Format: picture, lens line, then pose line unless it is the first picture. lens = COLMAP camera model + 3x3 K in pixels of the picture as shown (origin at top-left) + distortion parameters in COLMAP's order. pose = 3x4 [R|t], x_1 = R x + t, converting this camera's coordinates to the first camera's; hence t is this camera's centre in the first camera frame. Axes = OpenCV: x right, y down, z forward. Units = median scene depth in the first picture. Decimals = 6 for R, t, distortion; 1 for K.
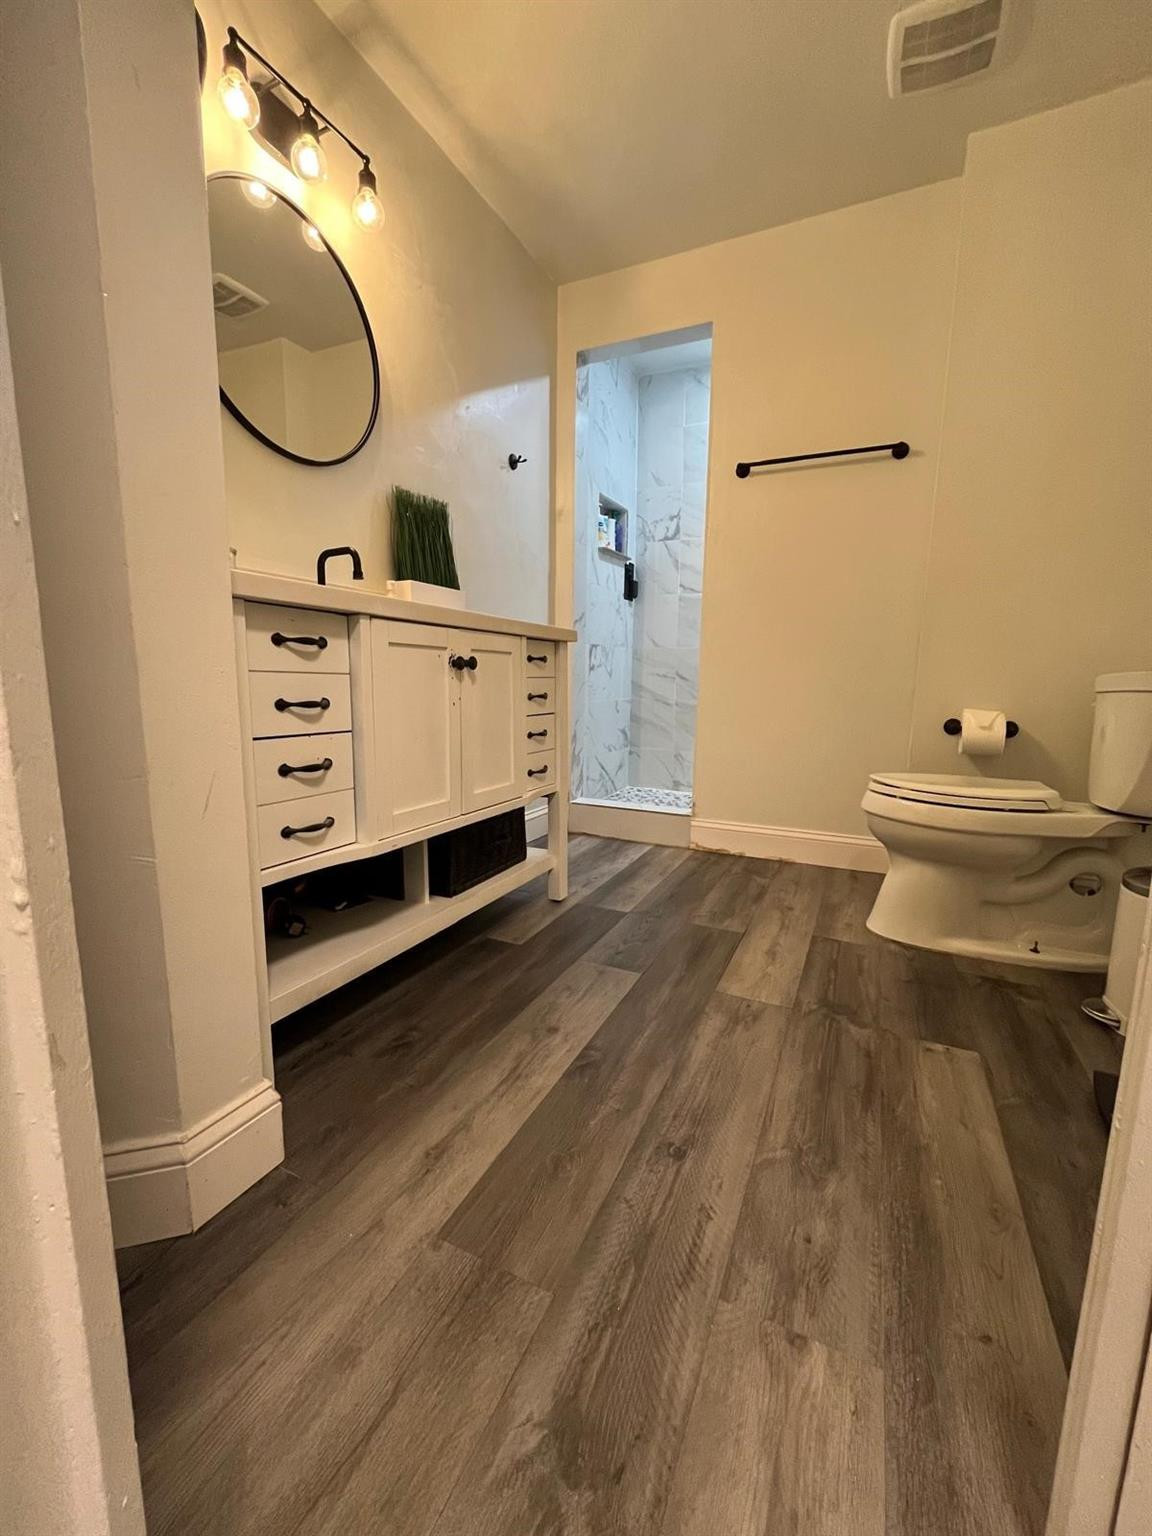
lens RADIAL K [[625.7, 0, 577.9], [0, 625.7, 771.7], [0, 0, 1]] dist [-0.002023, 0.000325]
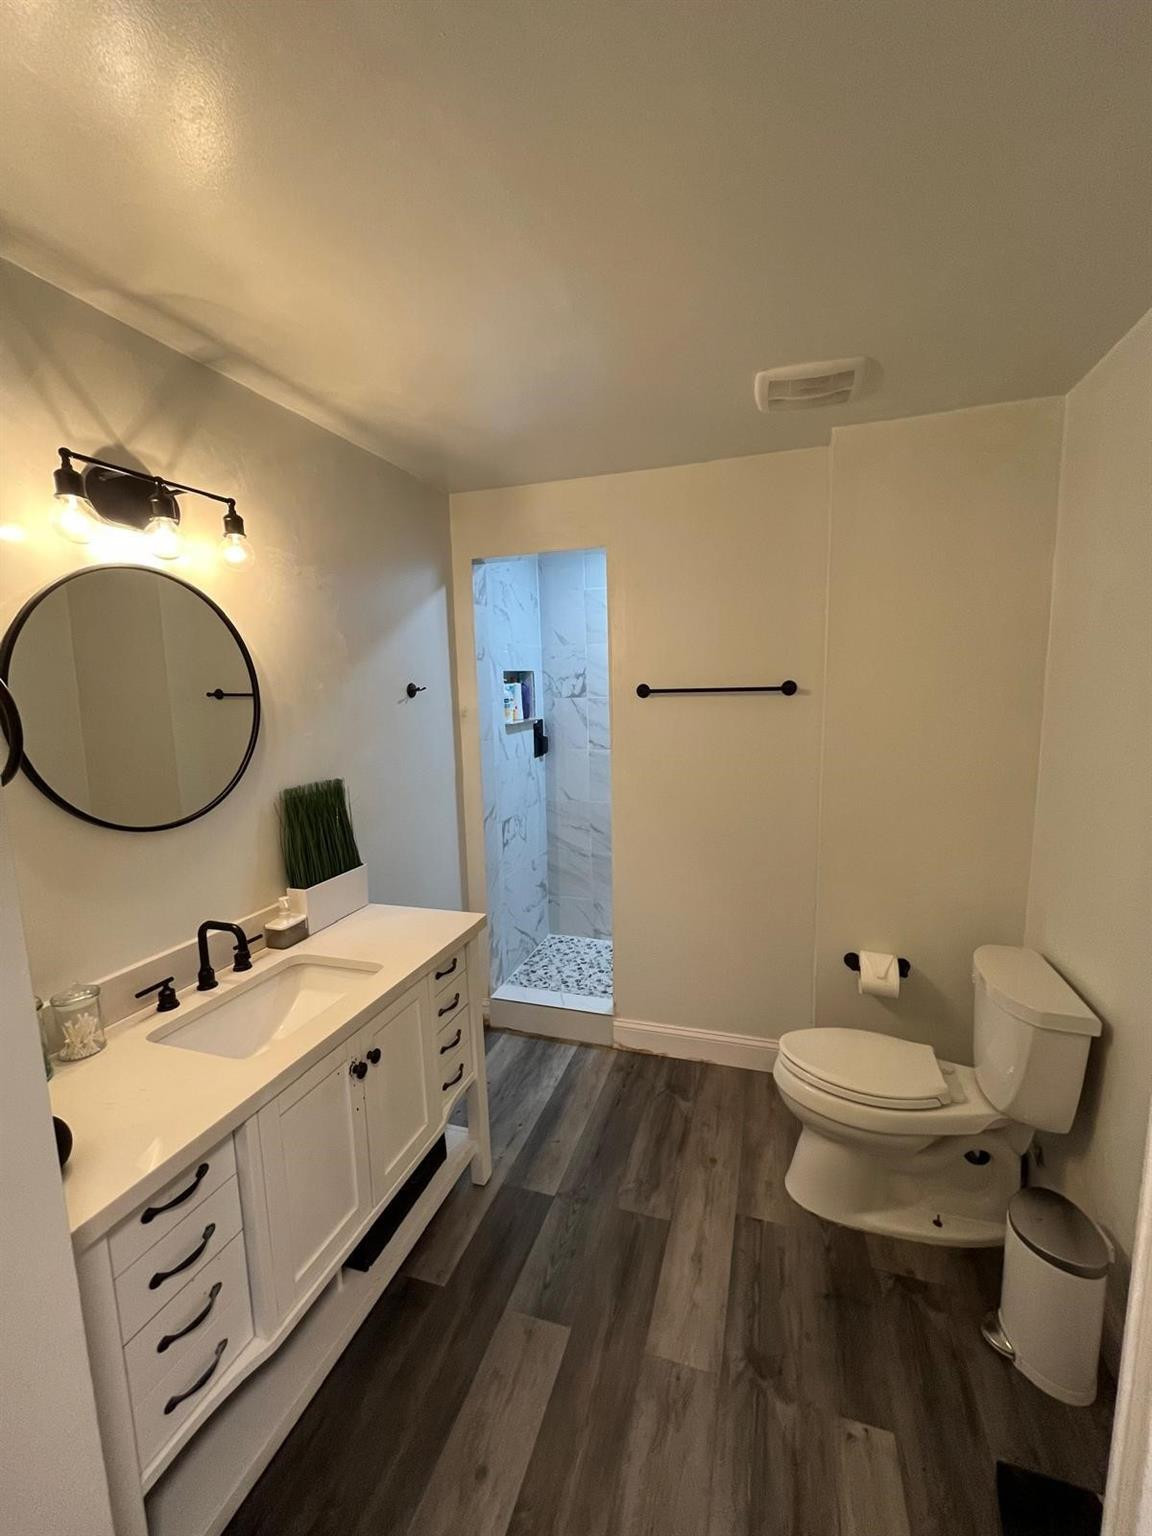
lens RADIAL K [[625.7, 0, 578.1], [0, 625.7, 770.4], [0, 0, 1]] dist [-0.002023, 0.000325]
pose [[0.990689, -0.055529, 0.124308, 0.031565], [0.057267, 0.998304, -0.010451, -0.429826], [-0.123517, 0.017472, 0.992189, 0.007673]]
